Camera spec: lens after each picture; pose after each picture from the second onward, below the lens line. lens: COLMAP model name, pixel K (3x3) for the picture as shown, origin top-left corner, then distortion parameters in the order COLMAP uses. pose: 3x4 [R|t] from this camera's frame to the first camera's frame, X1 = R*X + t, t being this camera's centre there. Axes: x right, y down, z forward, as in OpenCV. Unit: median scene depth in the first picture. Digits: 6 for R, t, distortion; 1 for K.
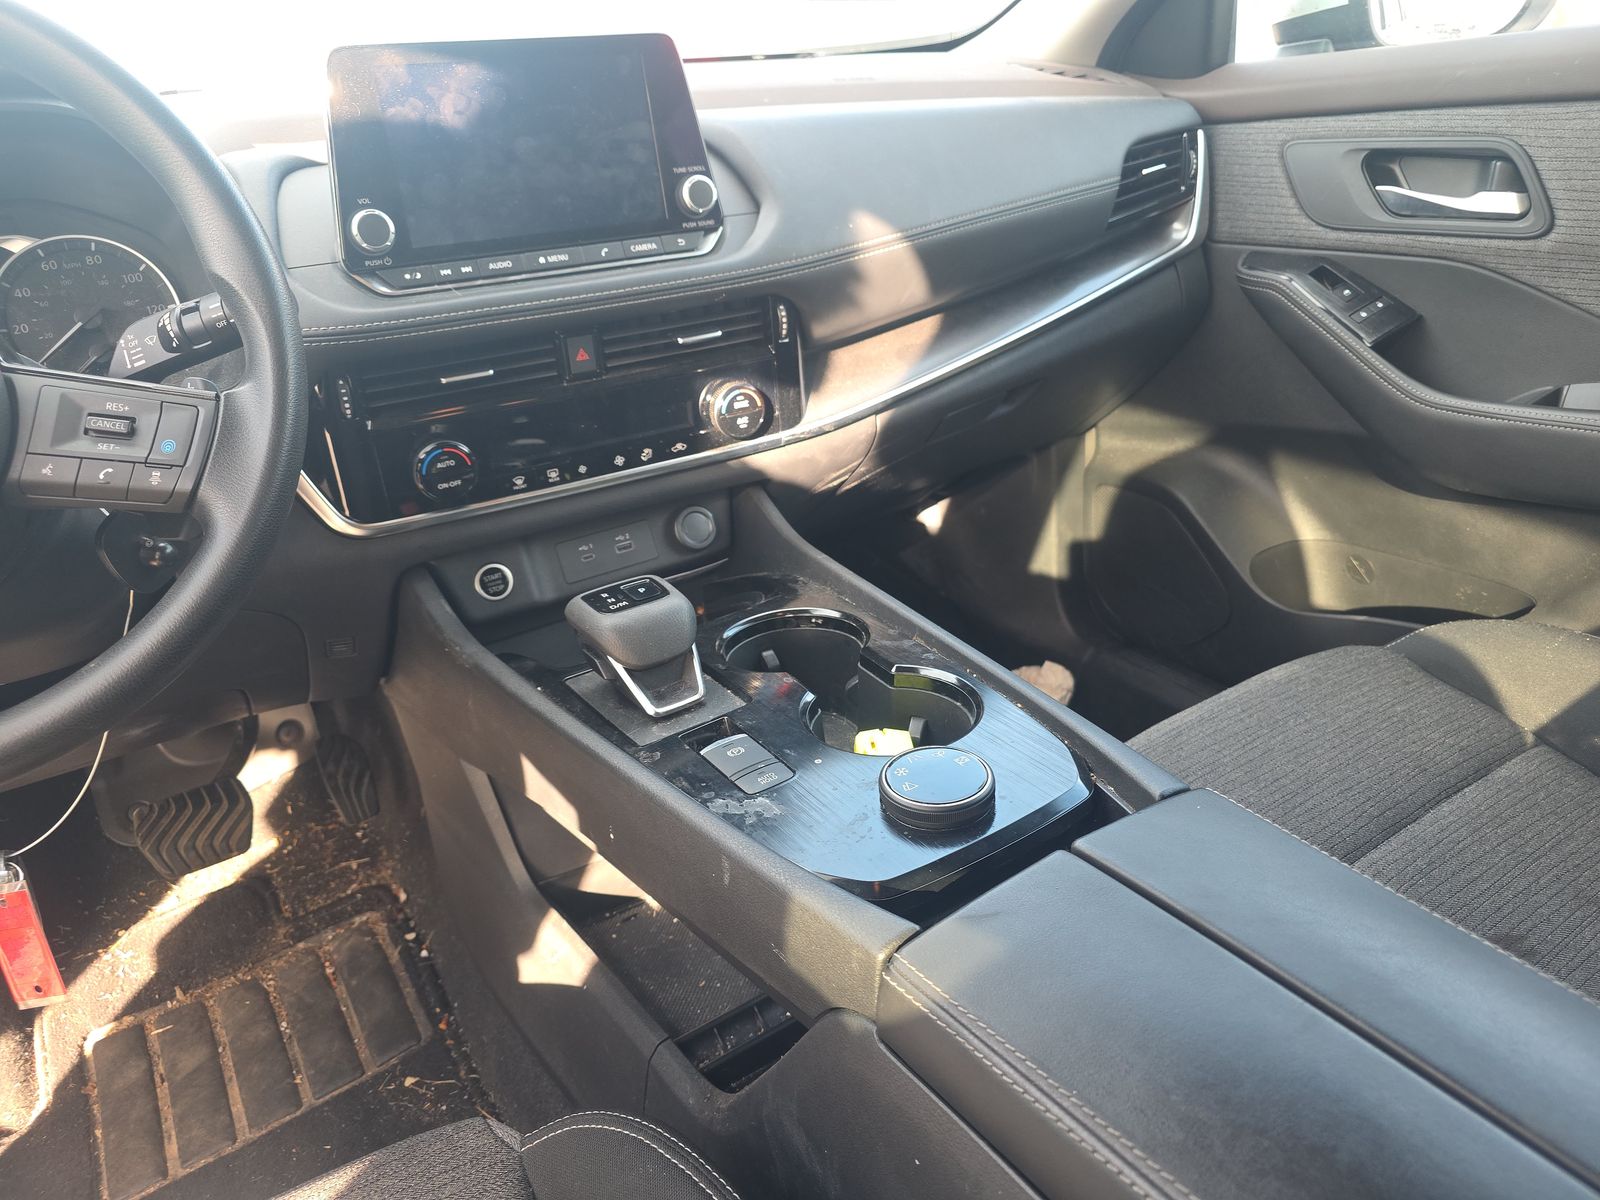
lens RADIAL K [[1086.0, 0, 800.4], [0, 1086.0, 606.0], [0, 0, 1]] dist [0.036775, -0.025446]
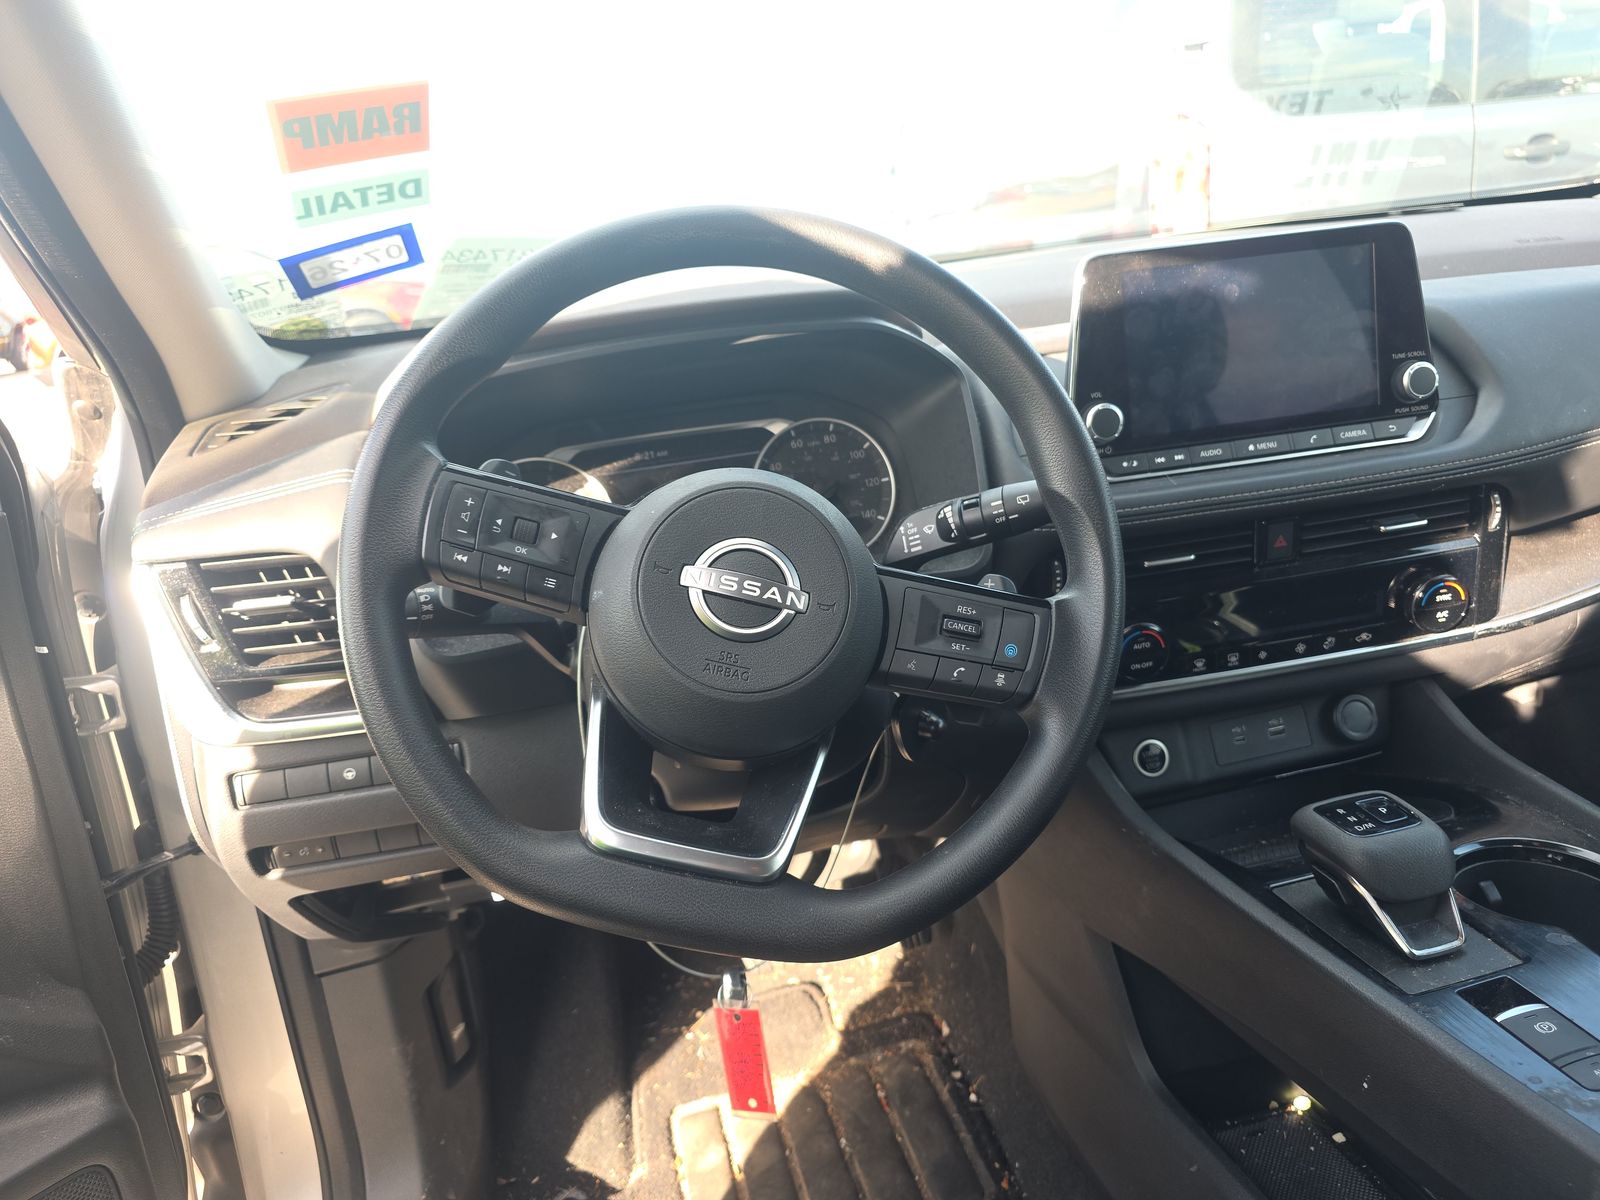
lens RADIAL K [[1086.0, 0, 800.9], [0, 1086.0, 594.7], [0, 0, 1]] dist [0.036775, -0.025446]
pose [[0.945882, 0.075582, -0.315586, -0.281175], [-0.103259, 0.992052, -0.071899, -0.065335], [0.307644, 0.100595, 0.946169, -0.052139]]
